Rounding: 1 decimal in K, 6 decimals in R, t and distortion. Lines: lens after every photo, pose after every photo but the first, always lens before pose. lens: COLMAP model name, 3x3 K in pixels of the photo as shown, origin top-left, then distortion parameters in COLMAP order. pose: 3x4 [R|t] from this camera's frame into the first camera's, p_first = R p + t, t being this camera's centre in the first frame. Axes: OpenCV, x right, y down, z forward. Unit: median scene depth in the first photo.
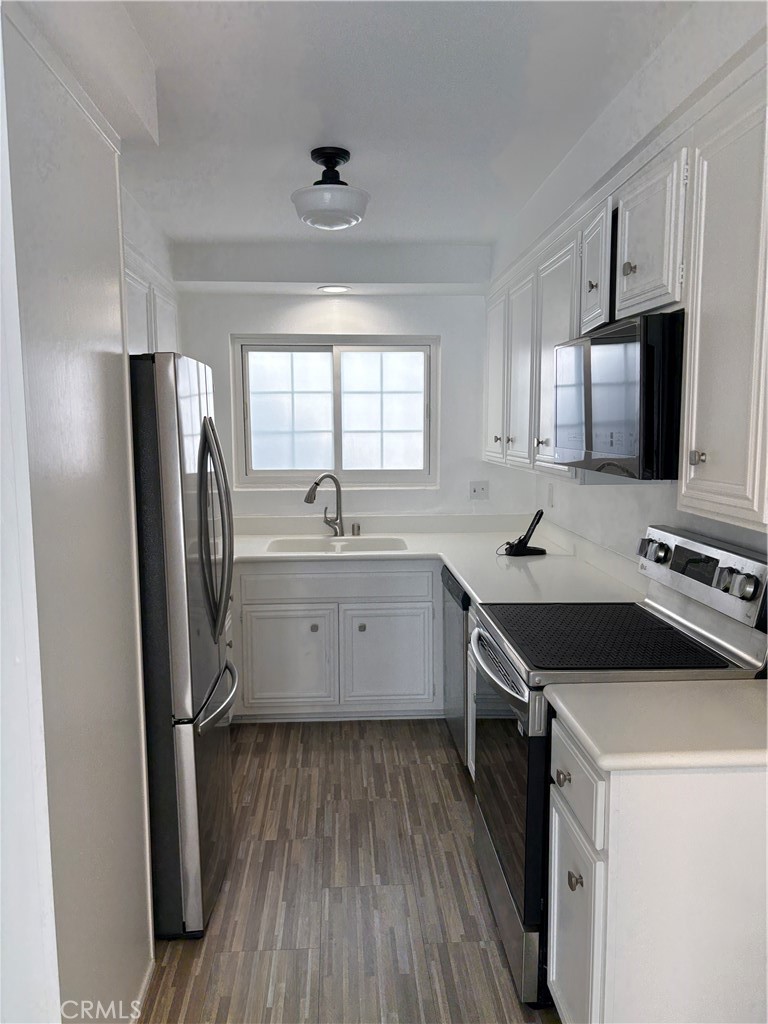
lens RADIAL K [[781.1, 0, 381.0], [0, 781.1, 520.3], [0, 0, 1]] dist [0.053849, -0.071046]
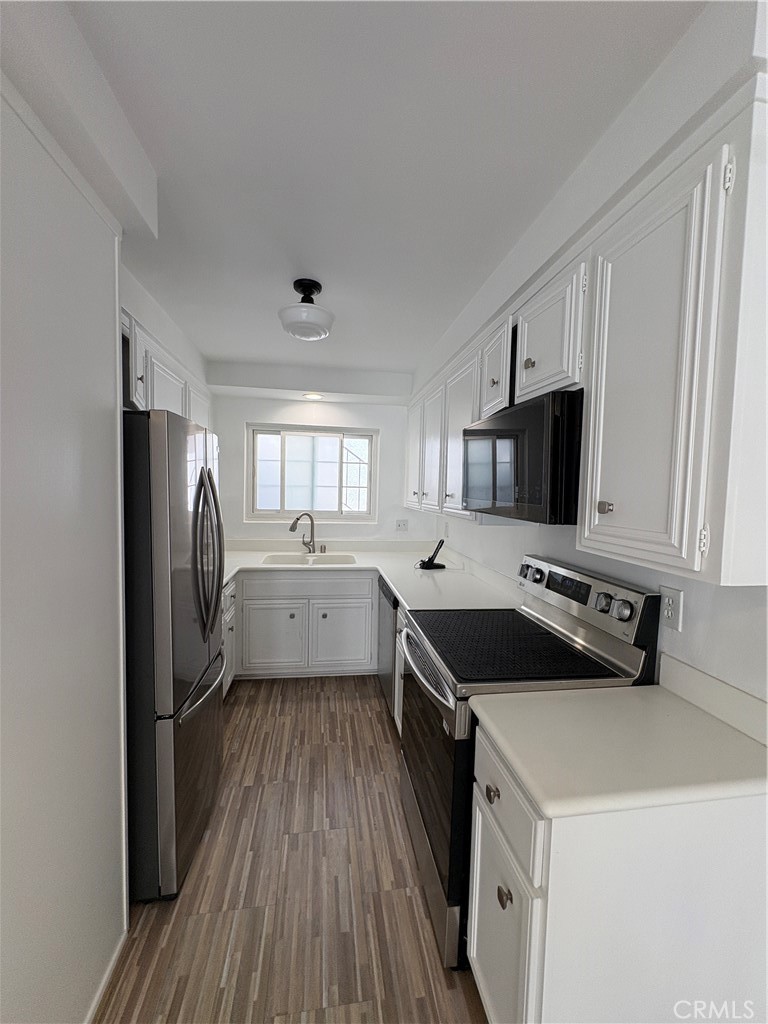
lens RADIAL K [[409.4, 0, 384.0], [0, 409.4, 512.0], [0, 0, 1]] dist [0.000882, 0.000104]
pose [[0.994690, 0.025470, 0.099714, 0.008528], [-0.019034, 0.997706, -0.064970, -0.017547], [-0.101140, 0.062727, 0.992893, 0.278163]]
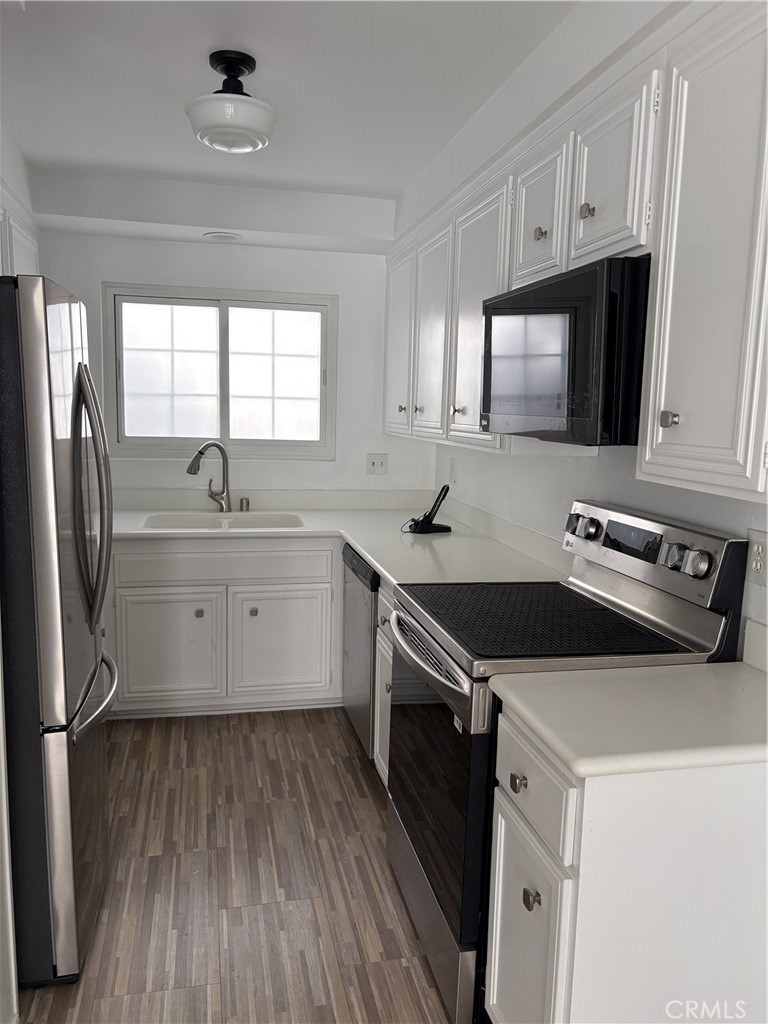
lens RADIAL K [[781.1, 0, 381.0], [0, 781.1, 520.3], [0, 0, 1]] dist [0.053849, -0.071046]
pose [[0.986002, 0.006018, 0.166625, -0.043952], [-0.010164, 0.999659, 0.024041, 0.010832], [-0.166424, -0.025398, 0.985727, 0.112762]]
